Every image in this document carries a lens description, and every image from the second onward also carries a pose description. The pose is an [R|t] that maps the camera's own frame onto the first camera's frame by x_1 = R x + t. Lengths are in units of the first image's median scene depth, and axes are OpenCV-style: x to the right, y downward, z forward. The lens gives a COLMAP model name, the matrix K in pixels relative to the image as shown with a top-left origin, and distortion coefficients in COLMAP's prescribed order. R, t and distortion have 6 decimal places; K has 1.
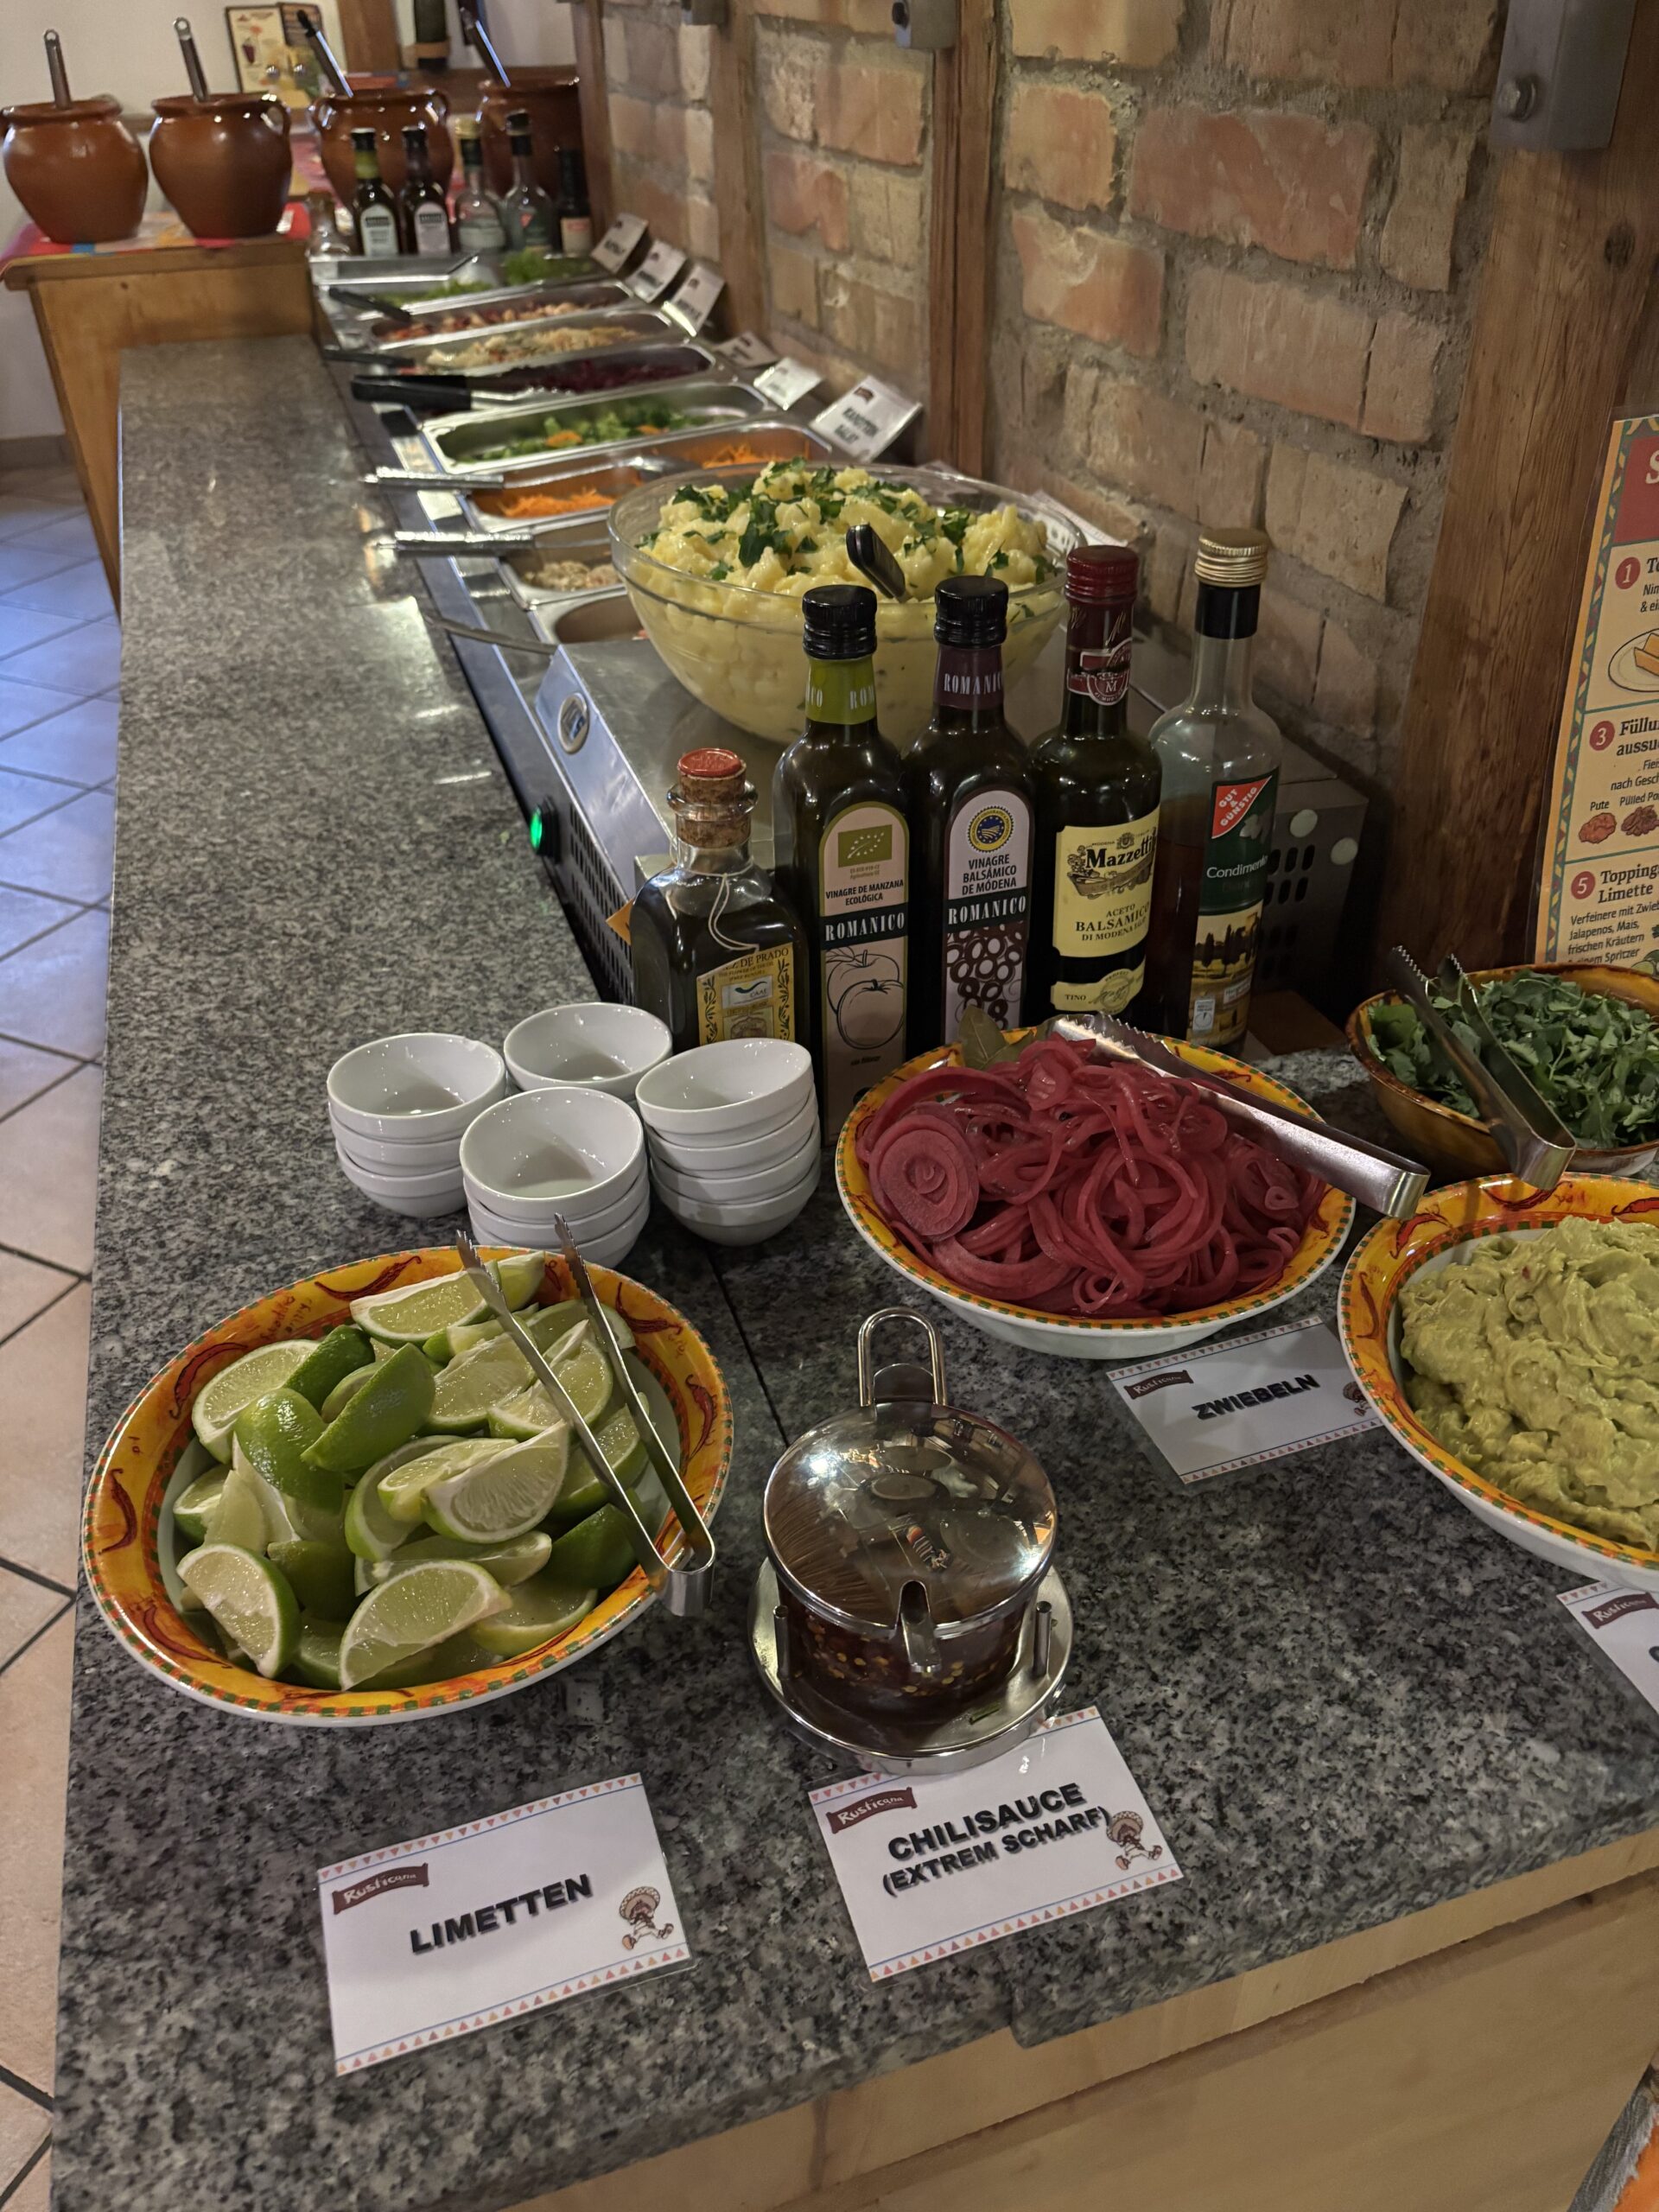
lens RADIAL K [[1693.8, 0, 829.5], [0, 1693.8, 1106.0], [0, 0, 1]] dist [0.055456, -0.124766]
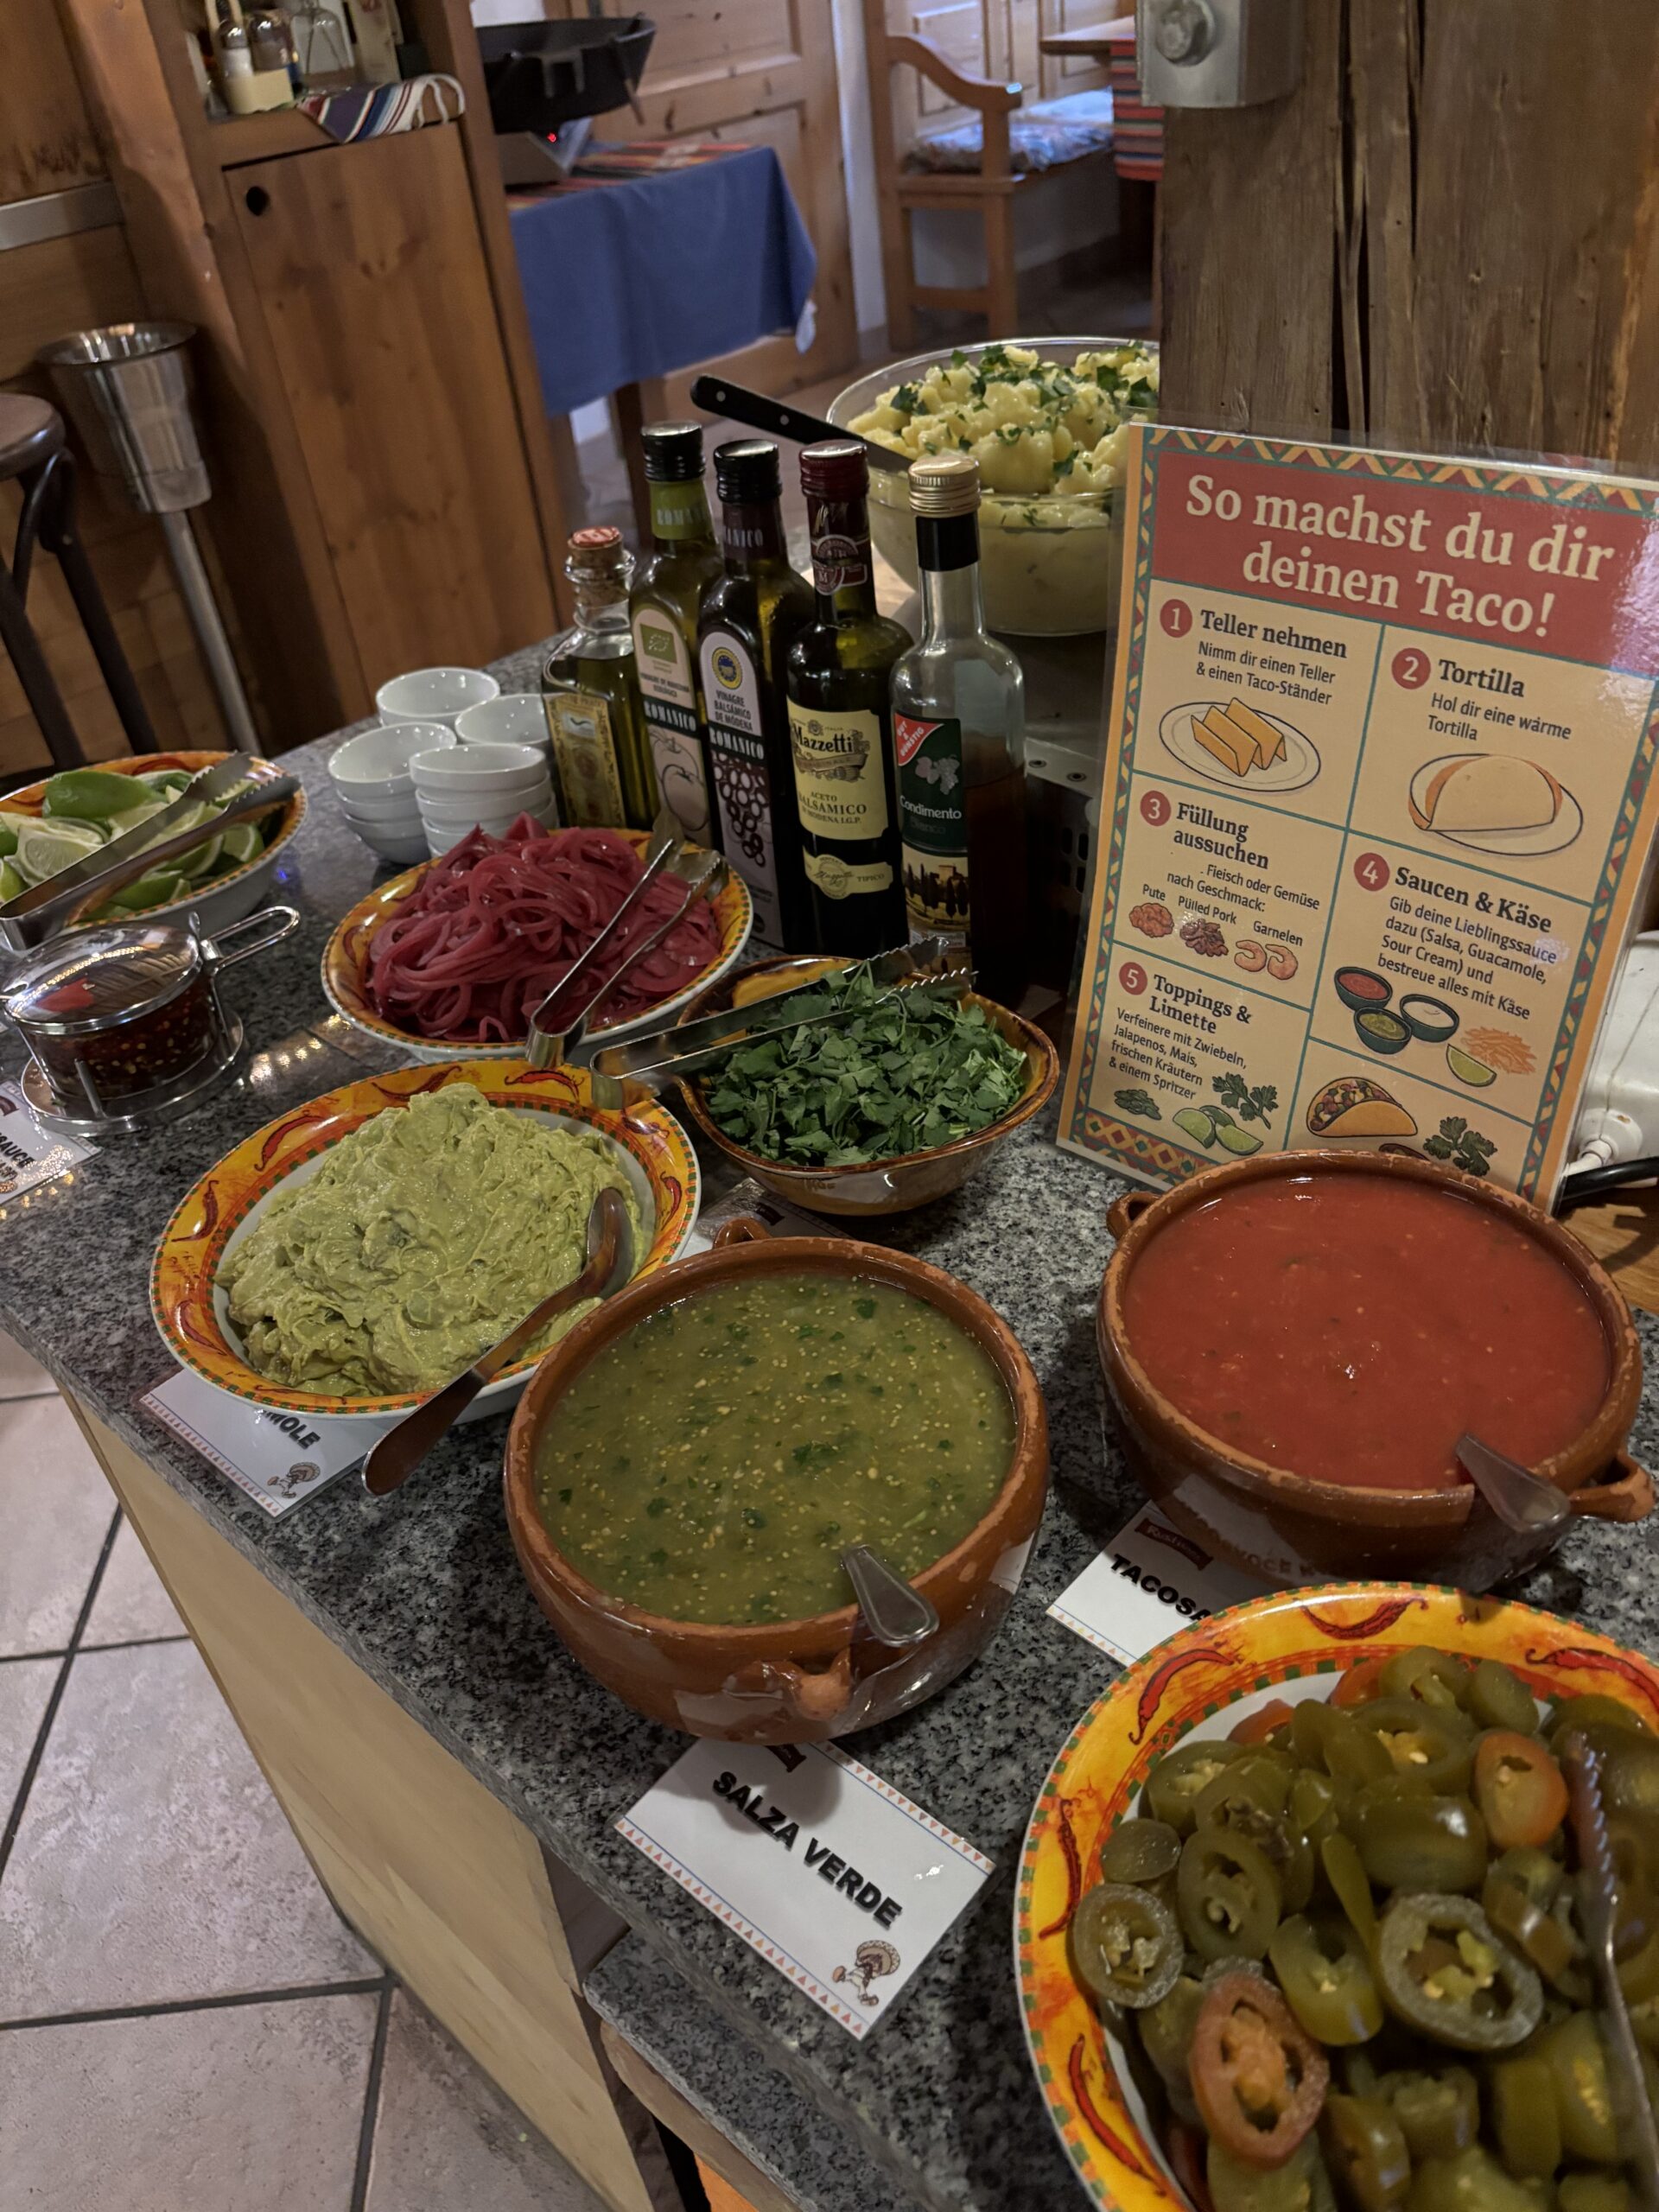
lens RADIAL K [[1693.8, 0, 829.5], [0, 1693.8, 1106.0], [0, 0, 1]] dist [0.055456, -0.124766]
pose [[0.495138, 0.499120, -0.711138, 1.031768], [-0.439582, 0.849937, 0.290474, -0.262335], [0.749404, 0.168778, 0.640241, 0.362433]]
